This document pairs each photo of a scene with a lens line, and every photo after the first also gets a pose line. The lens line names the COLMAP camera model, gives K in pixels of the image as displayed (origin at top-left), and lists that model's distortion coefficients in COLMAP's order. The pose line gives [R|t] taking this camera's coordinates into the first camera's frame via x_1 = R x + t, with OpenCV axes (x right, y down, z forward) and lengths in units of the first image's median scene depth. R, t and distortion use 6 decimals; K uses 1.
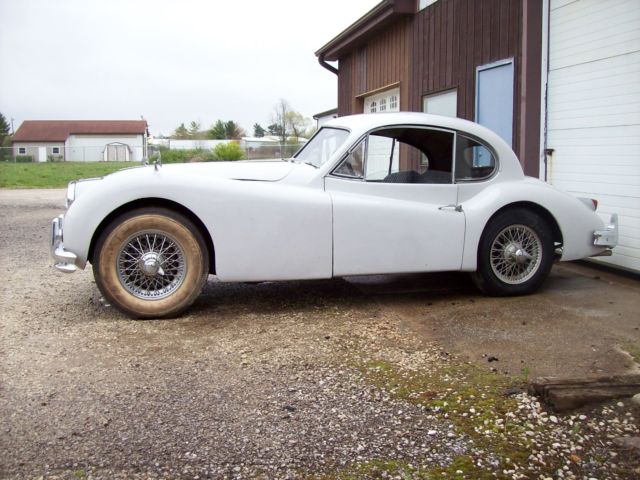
lens RADIAL K [[675.3, 0, 330.5], [0, 675.3, 242.2], [0, 0, 1]] dist [-0.188315, 0.153458]
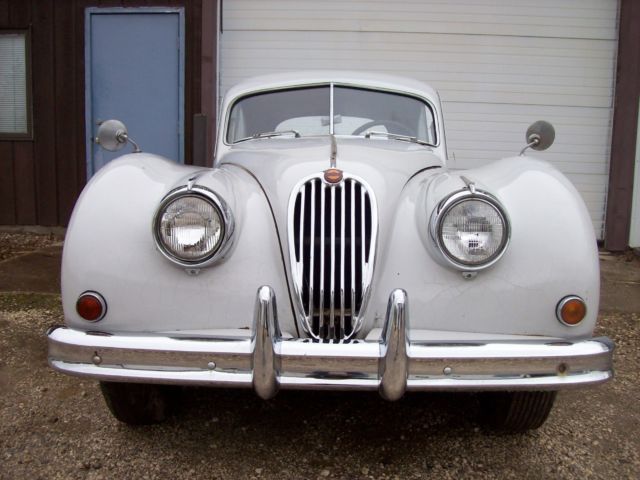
lens RADIAL K [[675.3, 0, 330.5], [0, 675.3, 242.2], [0, 0, 1]] dist [-0.188315, 0.153458]
pose [[0.271694, -0.148178, 0.950908, -0.701558], [0.097657, 0.987220, 0.125934, -0.101735], [-0.957416, 0.058647, 0.282693, 0.838440]]
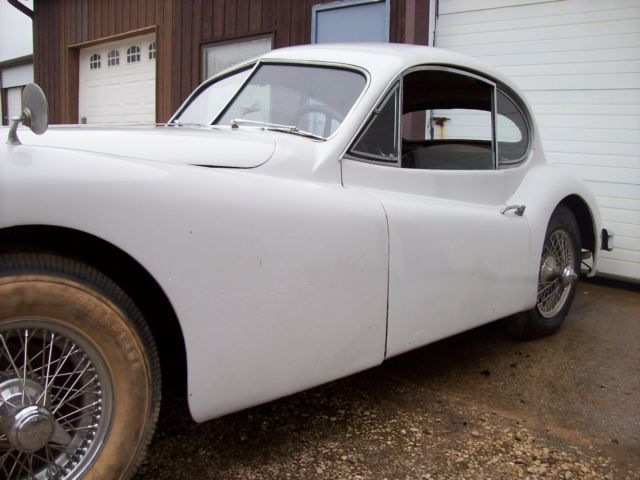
lens RADIAL K [[675.3, 0, 330.5], [0, 675.3, 242.2], [0, 0, 1]] dist [-0.188315, 0.153458]
pose [[0.860096, -0.062189, 0.506327, -0.246109], [0.040619, 0.997739, 0.053547, -0.057203], [-0.508513, -0.025489, 0.860677, 0.528228]]
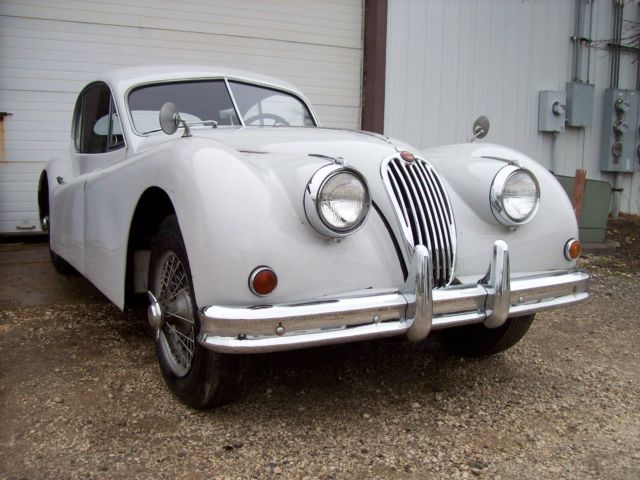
lens RADIAL K [[675.3, 0, 330.5], [0, 675.3, 242.2], [0, 0, 1]] dist [-0.188315, 0.153458]
pose [[-0.269494, -0.147009, 0.951715, -0.766074], [0.086959, 0.980527, 0.176083, -0.119184], [-0.959068, 0.130214, -0.251462, 1.121222]]
